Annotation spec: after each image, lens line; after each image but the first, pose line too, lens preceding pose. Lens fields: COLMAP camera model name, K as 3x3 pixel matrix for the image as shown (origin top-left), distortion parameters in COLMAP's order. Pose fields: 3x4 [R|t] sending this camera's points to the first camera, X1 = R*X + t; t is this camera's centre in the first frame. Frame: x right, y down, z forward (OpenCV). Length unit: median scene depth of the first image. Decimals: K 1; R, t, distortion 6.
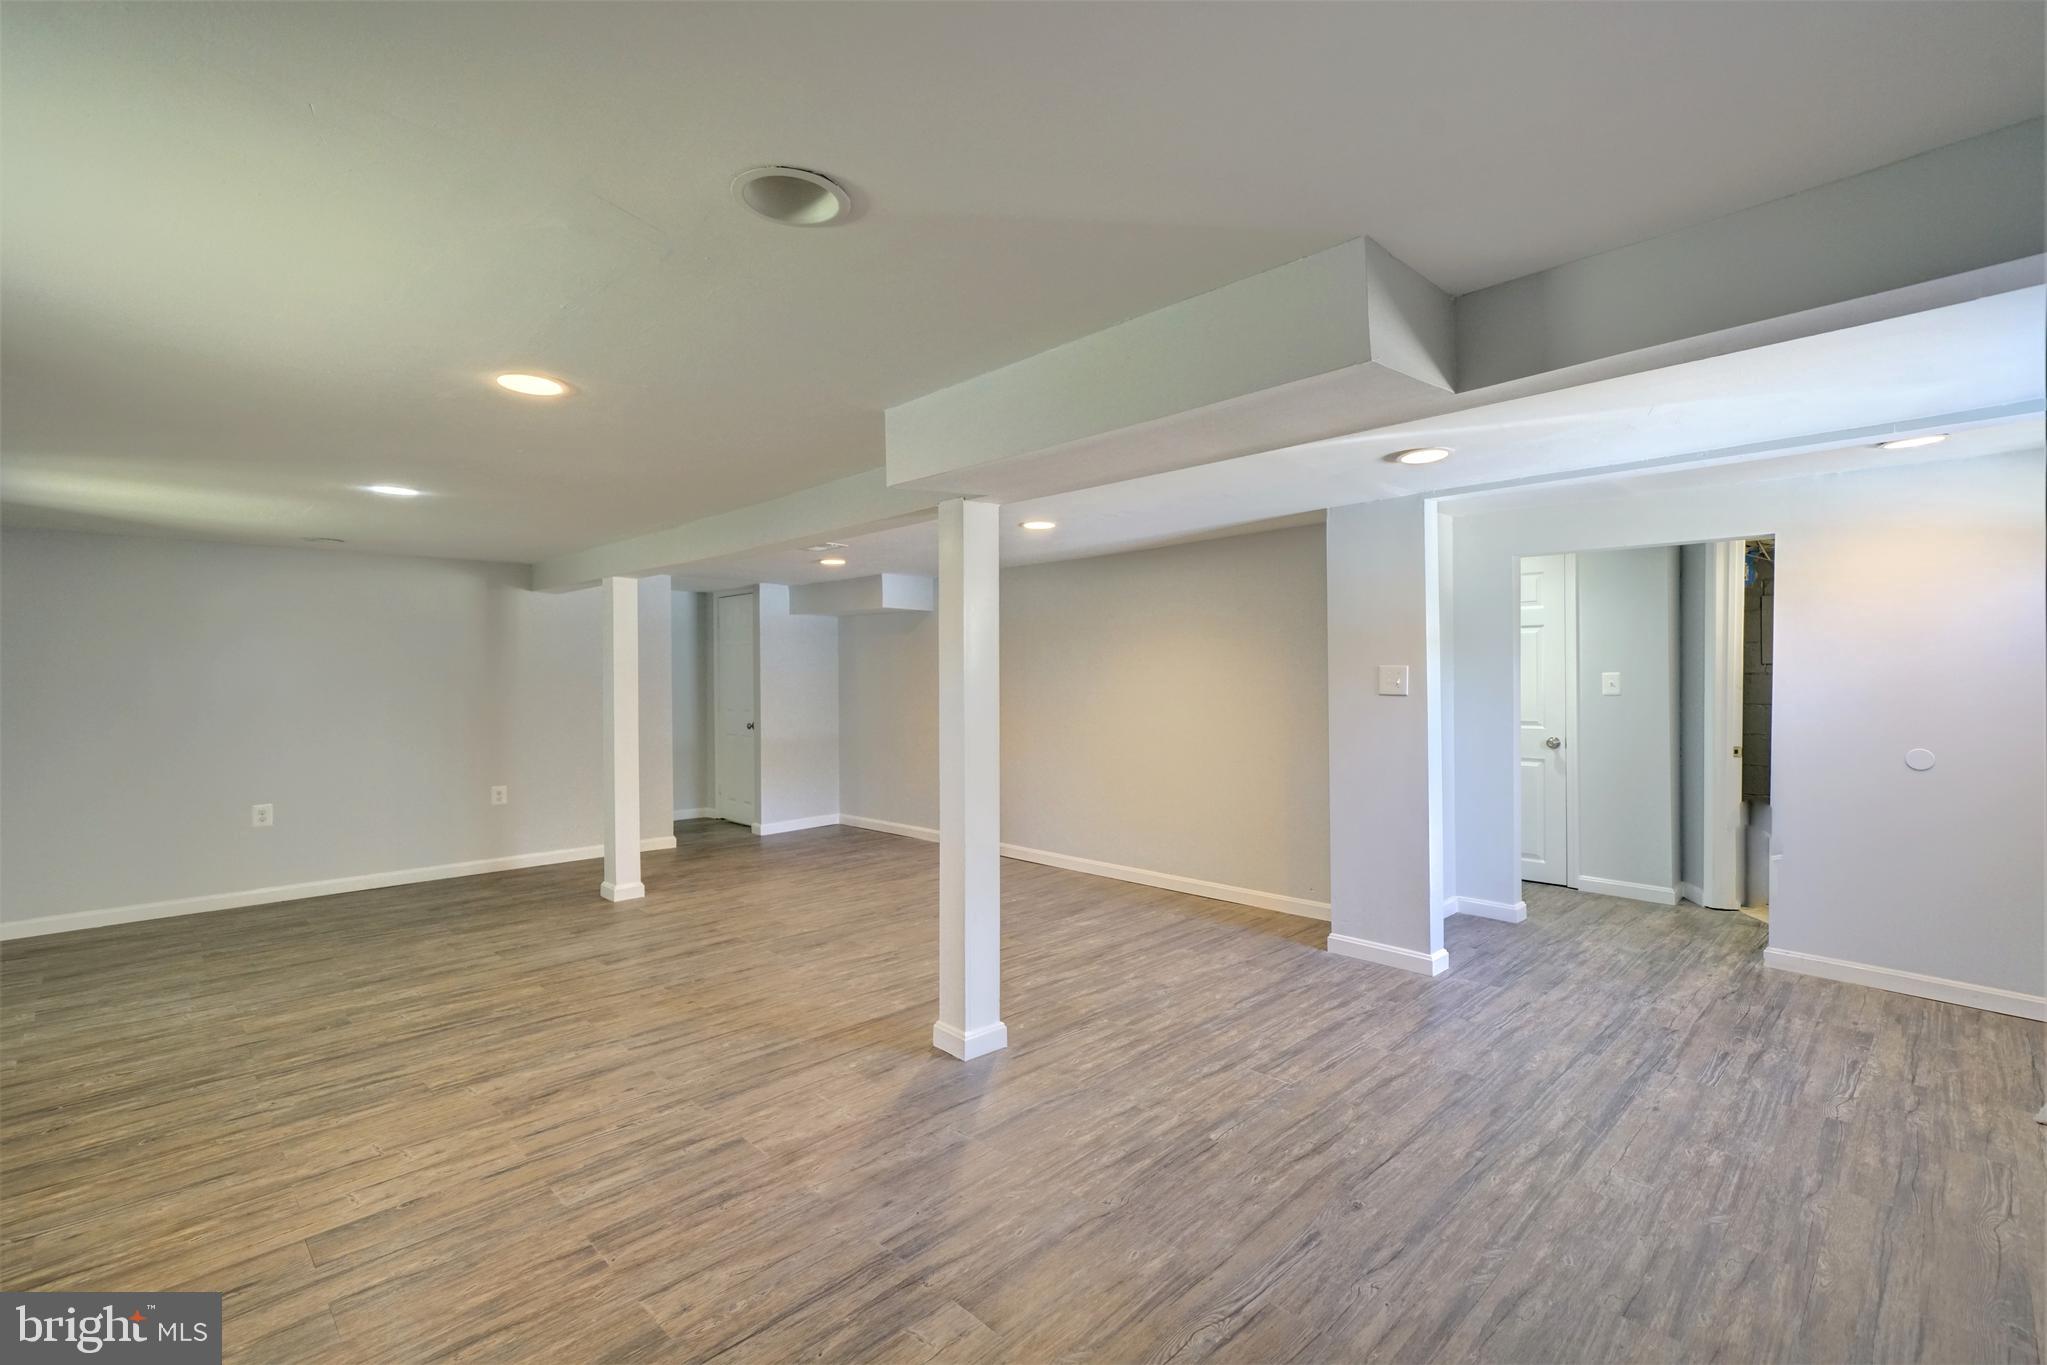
lens RADIAL K [[939.2, 0, 1023.5], [0, 939.2, 682.5], [0, 0, 1]] dist [-0.000515, 0.000216]
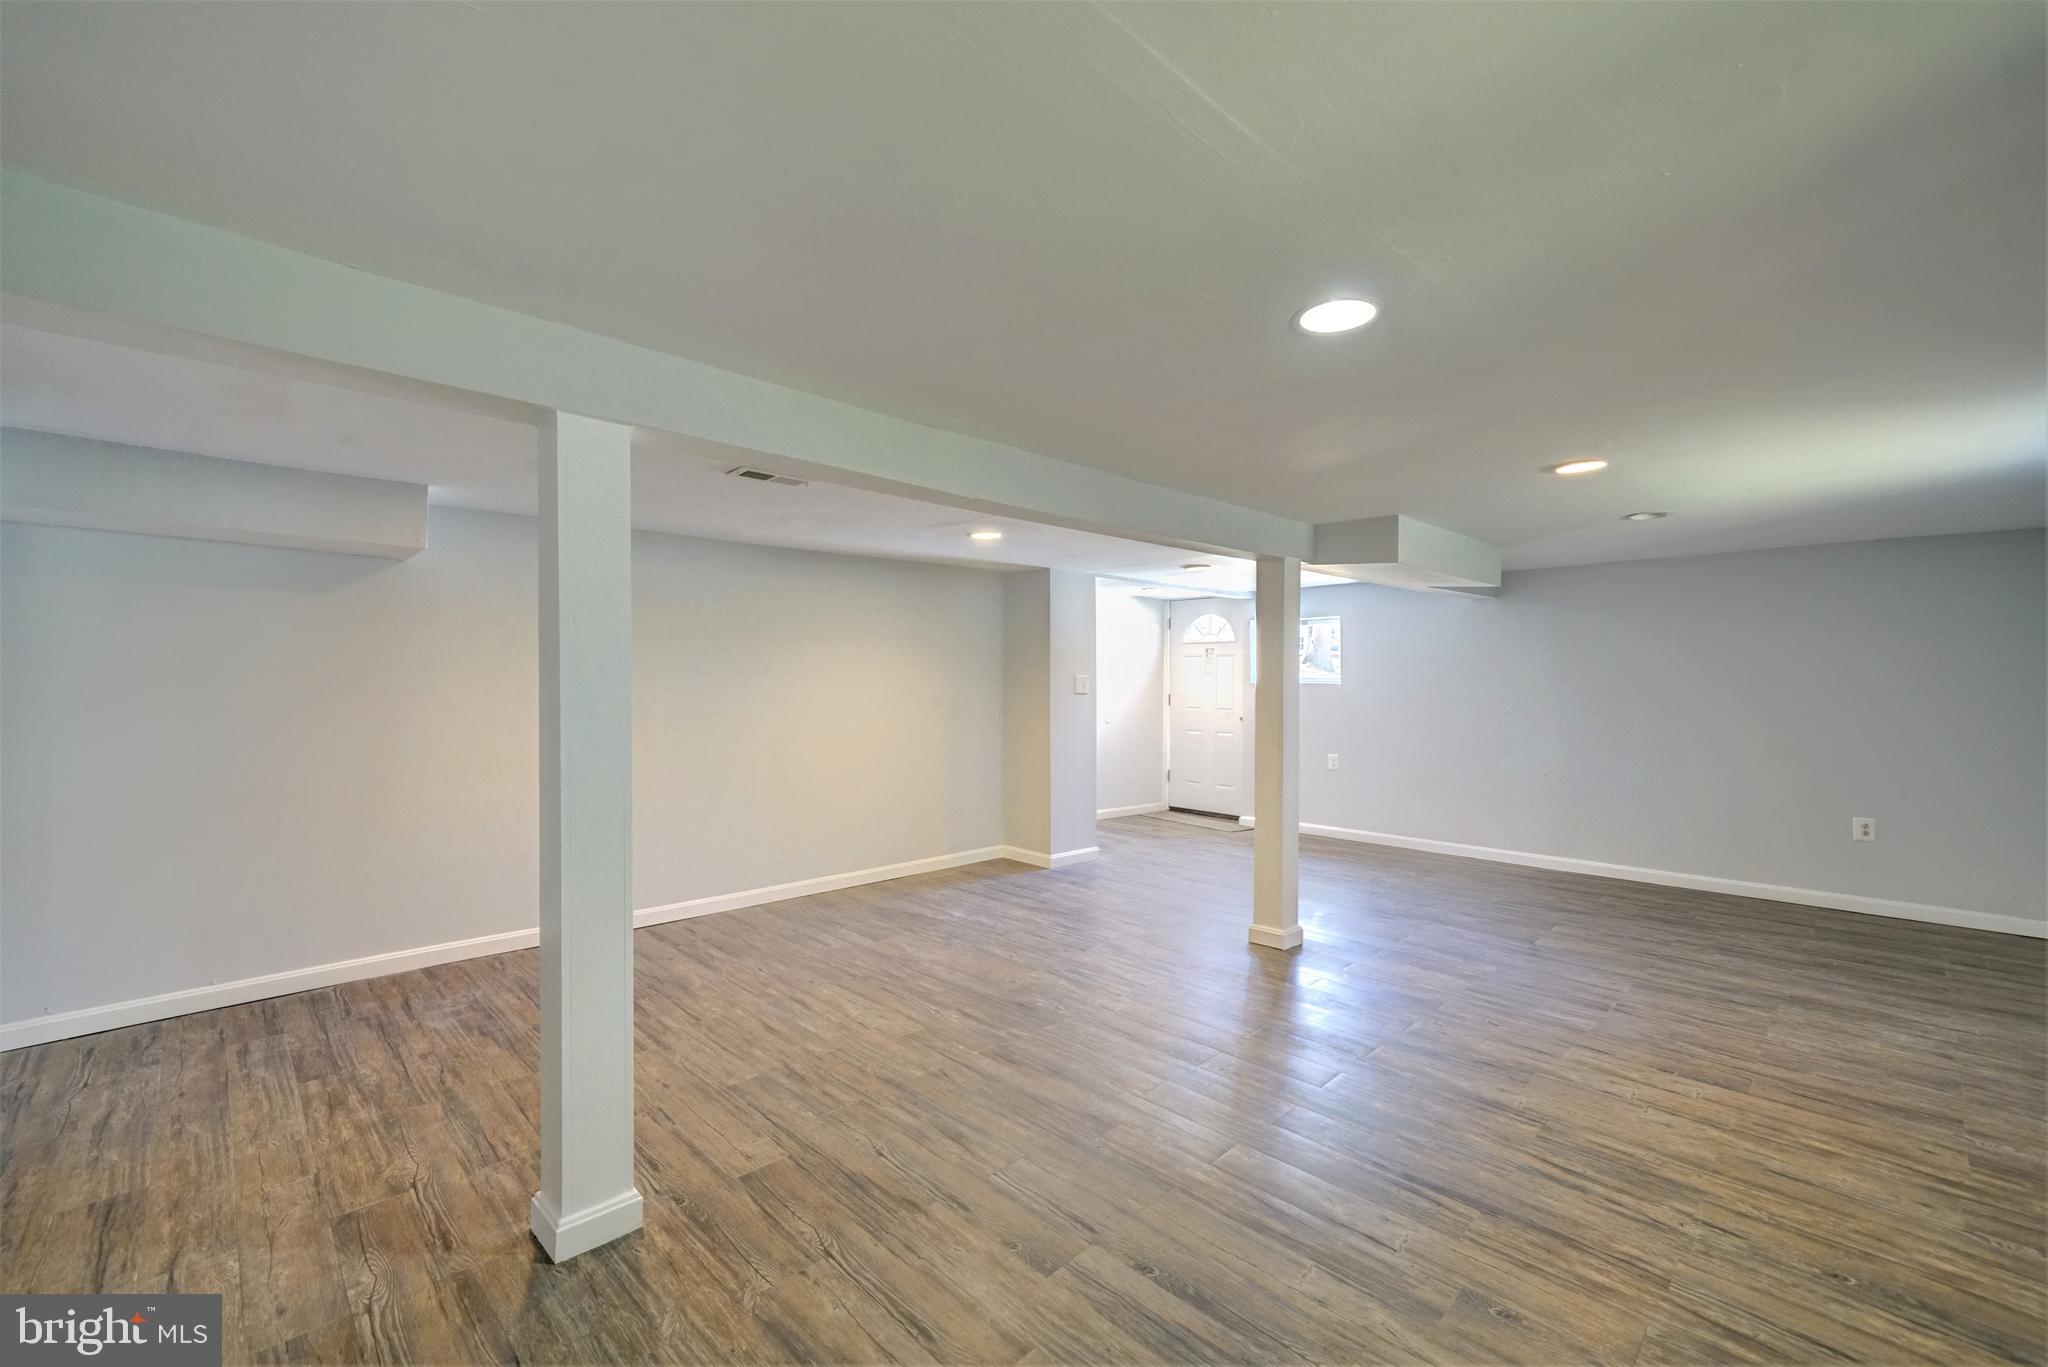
lens RADIAL K [[844.1, 0, 1024.0], [0, 844.1, 683.5], [0, 0, 1]] dist [-0.000369, 0.000041]
pose [[-0.000680, -0.001144, 0.999999, -1.585194], [0.001272, 0.999999, 0.001145, -0.013022], [-0.999999, 0.001273, -0.000679, 1.630901]]
